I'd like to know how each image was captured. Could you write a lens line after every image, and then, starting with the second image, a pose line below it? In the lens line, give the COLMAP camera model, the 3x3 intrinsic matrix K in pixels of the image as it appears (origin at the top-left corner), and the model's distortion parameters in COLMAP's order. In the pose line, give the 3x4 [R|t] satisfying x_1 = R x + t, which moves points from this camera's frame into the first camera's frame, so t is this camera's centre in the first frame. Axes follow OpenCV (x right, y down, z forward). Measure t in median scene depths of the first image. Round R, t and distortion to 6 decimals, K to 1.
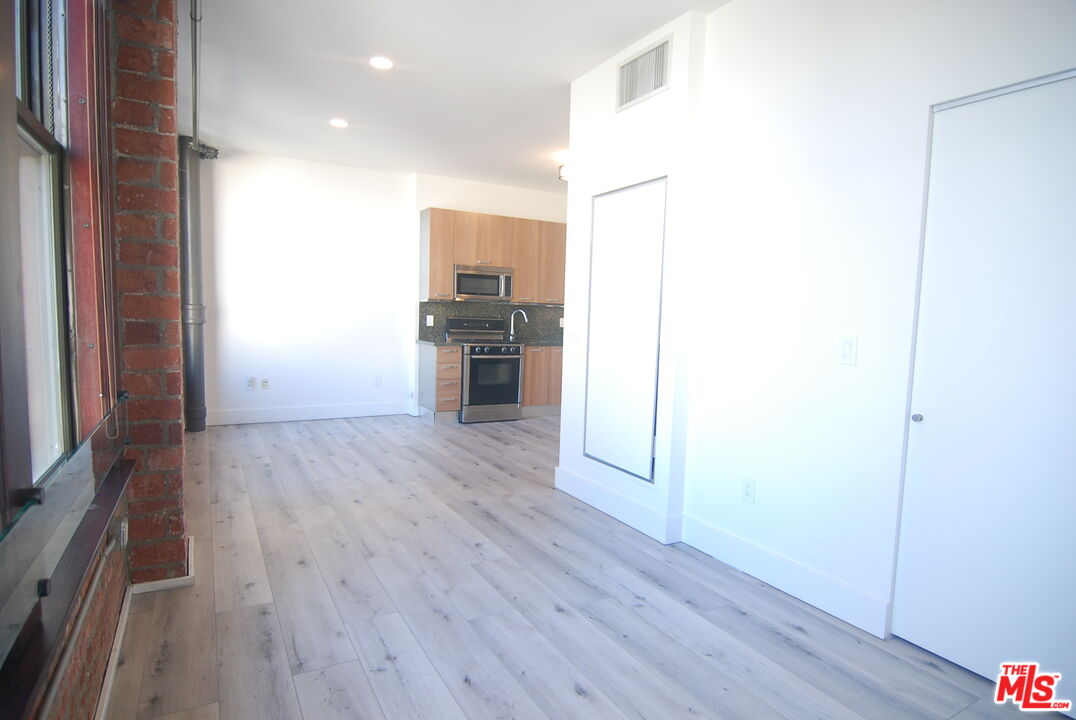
lens RADIAL K [[582.2, 0, 535.6], [0, 582.2, 364.7], [0, 0, 1]] dist [-0.005262, -0.011730]
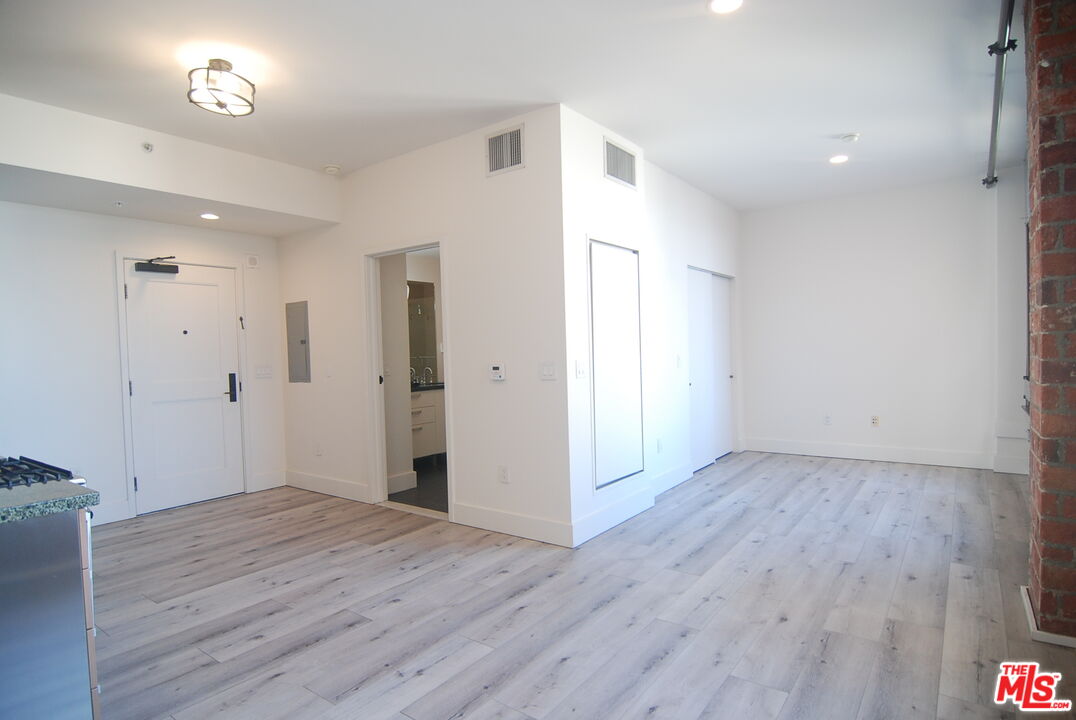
lens RADIAL K [[582.2, 0, 535.6], [0, 582.2, 364.7], [0, 0, 1]] dist [-0.005262, -0.011730]
pose [[-0.402285, -0.040360, 0.914625, -0.558801], [0.097111, 0.991511, 0.086466, -0.111551], [-0.910350, 0.123604, -0.394950, 1.032139]]
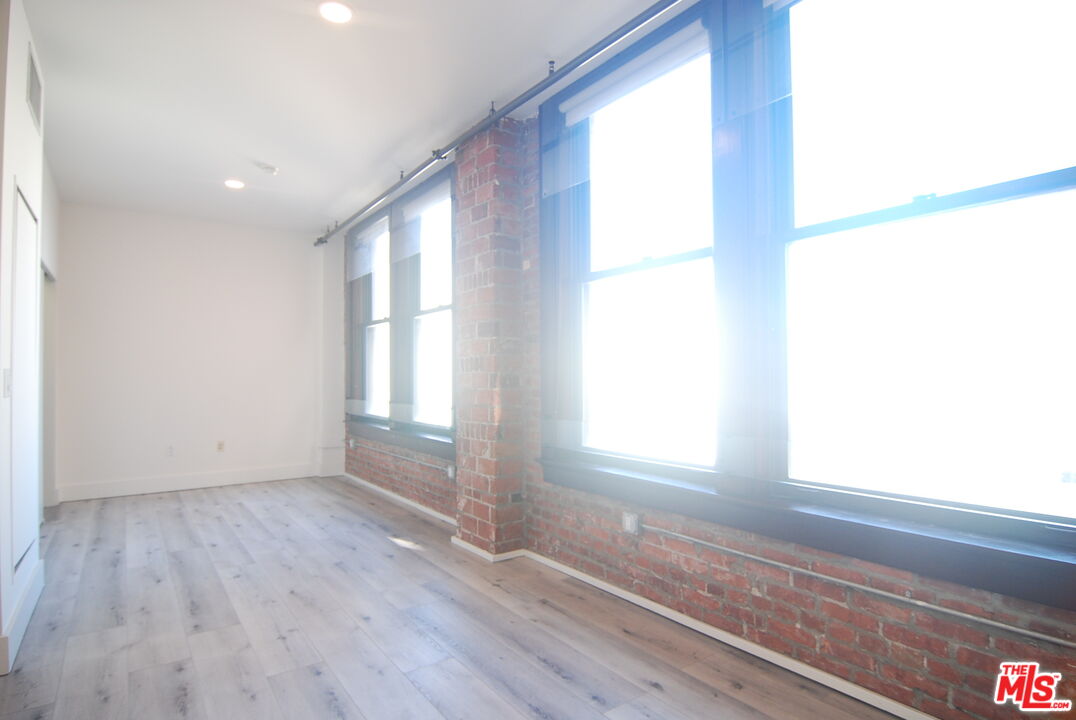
lens RADIAL K [[578.2, 0, 536.4], [0, 578.2, 366.1], [0, 0, 1]] dist [-0.006178, -0.012650]
pose [[-0.994254, -0.021729, -0.104816, -0.298216], [-0.029013, 0.997231, 0.068475, -0.095289], [0.103038, 0.071123, -0.992131, 1.172929]]
